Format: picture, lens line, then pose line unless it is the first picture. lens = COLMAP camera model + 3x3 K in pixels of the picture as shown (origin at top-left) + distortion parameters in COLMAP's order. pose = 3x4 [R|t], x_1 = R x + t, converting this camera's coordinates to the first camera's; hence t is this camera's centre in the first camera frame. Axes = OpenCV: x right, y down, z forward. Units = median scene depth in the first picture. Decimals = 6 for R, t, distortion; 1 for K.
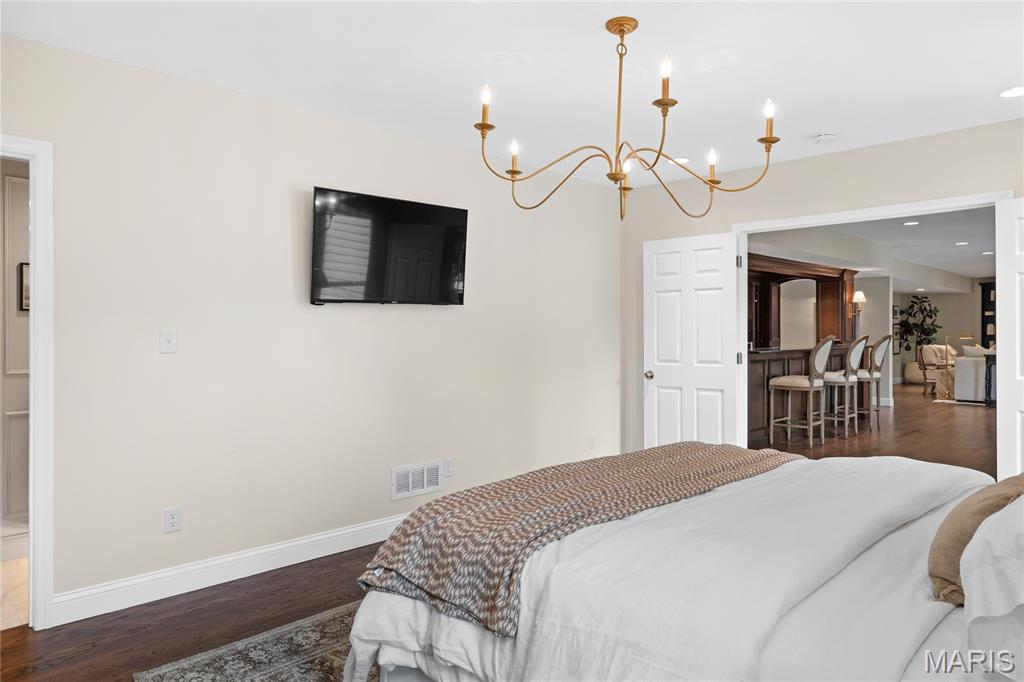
lens RADIAL K [[641.2, 0, 512.2], [0, 641.2, 326.3], [0, 0, 1]] dist [-0.000531, -0.020019]
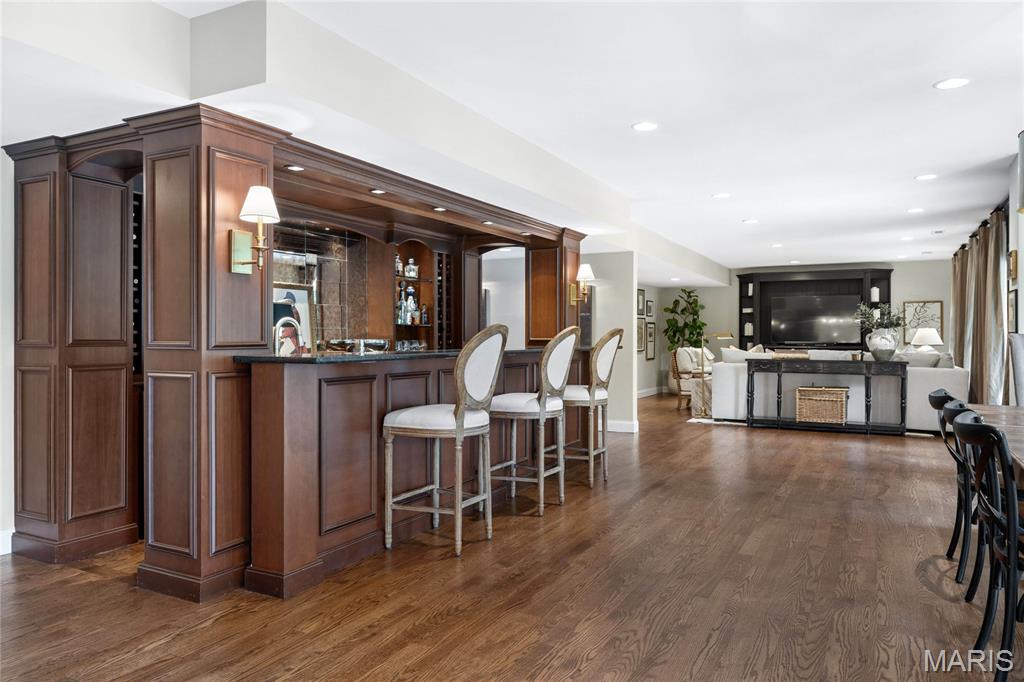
lens RADIAL K [[704.2, 0, 515.1], [0, 704.2, 335.5], [0, 0, 1]] dist [-0.011377, -0.002718]
pose [[0.944738, -0.002221, 0.327820, 0.214404], [0.001047, 0.999992, 0.003755, 0.013701], [-0.327826, -0.003204, 0.944733, 0.309956]]
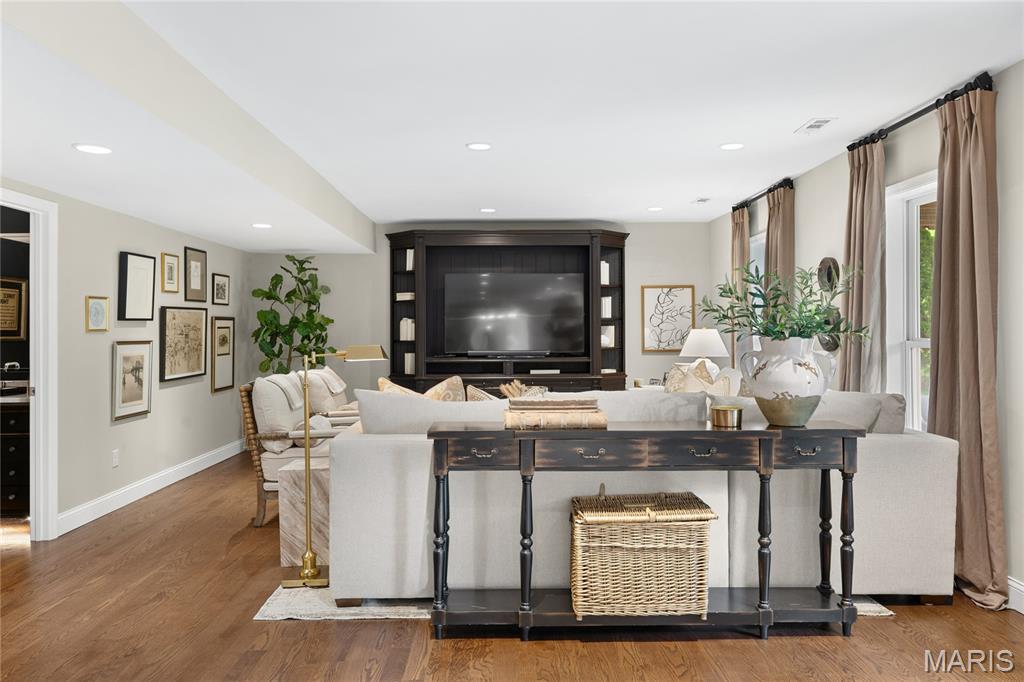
lens RADIAL K [[704.2, 0, 515.1], [0, 704.2, 335.5], [0, 0, 1]] dist [-0.011377, -0.002718]
pose [[0.674073, -0.012980, 0.738550, 0.594004], [0.004137, 0.999896, 0.013797, 0.003515], [-0.738653, -0.006245, 0.674057, 0.835695]]
